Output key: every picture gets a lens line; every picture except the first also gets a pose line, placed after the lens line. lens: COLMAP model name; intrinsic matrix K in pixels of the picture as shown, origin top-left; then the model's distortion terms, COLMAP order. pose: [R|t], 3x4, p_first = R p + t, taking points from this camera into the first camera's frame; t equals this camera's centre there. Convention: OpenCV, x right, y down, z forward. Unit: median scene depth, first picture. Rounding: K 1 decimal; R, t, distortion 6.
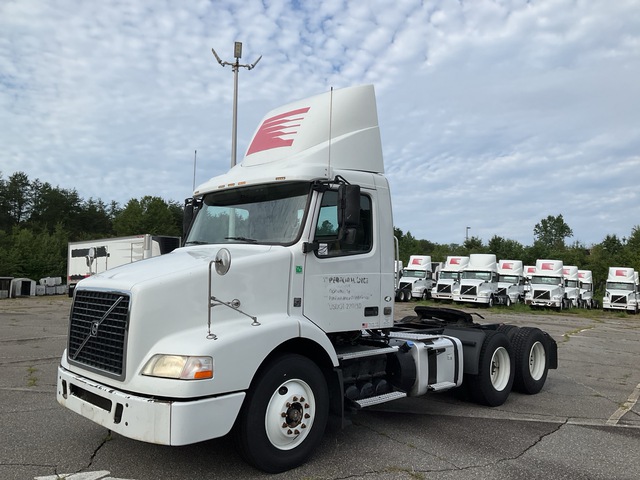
lens RADIAL K [[537.6, 0, 320.0], [0, 537.6, 240.0], [0, 0, 1]] dist [0.013037, -0.002061]
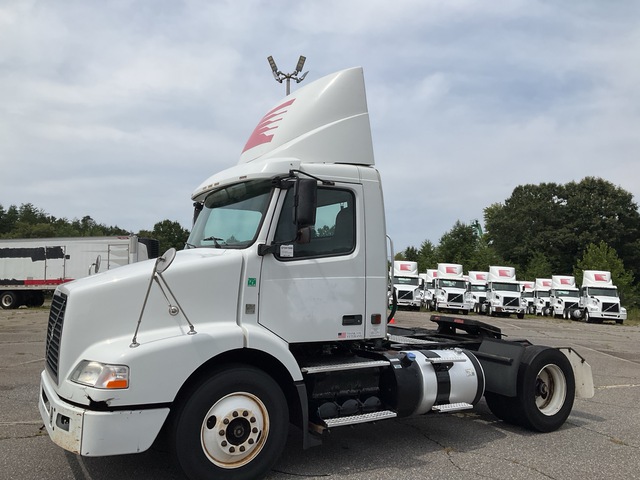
lens RADIAL K [[537.6, 0, 320.0], [0, 537.6, 240.0], [0, 0, 1]] dist [0.013037, -0.002061]
pose [[0.963602, -0.020792, -0.266533, 0.295995], [0.020603, 0.999782, -0.003506, 0.002058], [0.266547, -0.002113, 0.963820, 0.126161]]
